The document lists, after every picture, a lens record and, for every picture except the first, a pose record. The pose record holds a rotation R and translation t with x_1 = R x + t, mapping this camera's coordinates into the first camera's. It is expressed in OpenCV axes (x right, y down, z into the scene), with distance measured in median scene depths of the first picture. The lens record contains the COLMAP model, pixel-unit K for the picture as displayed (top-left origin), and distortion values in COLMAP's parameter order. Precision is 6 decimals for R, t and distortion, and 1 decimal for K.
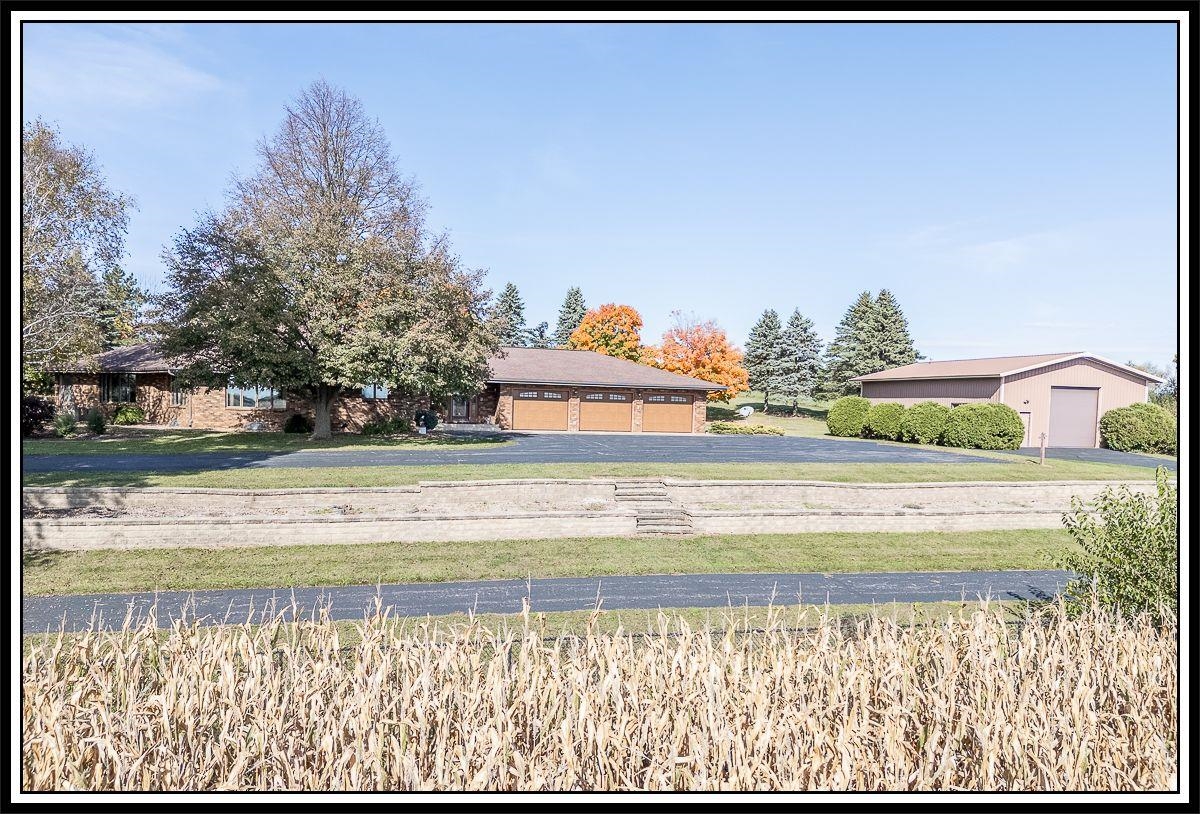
lens RADIAL K [[841.6, 0, 599.9], [0, 841.6, 434.0], [0, 0, 1]] dist [0.002971, 0.000084]
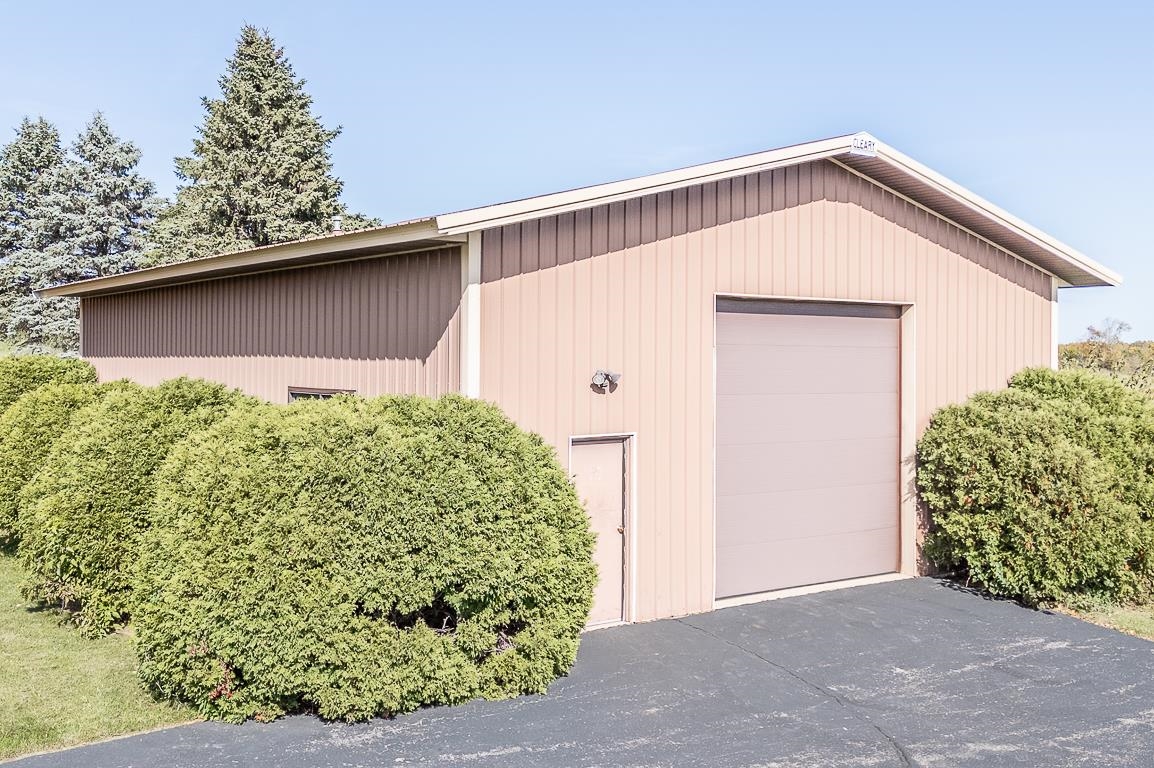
lens RADIAL K [[1111.1, 0, 555.7], [0, 1111.1, 328.2], [0, 0, 1]] dist [0.119151, -0.168008]
pose [[0.932066, -0.010054, 0.362148, 0.404708], [0.029872, 0.998344, -0.049166, -0.037752], [-0.361054, 0.056644, 0.930823, 0.769671]]
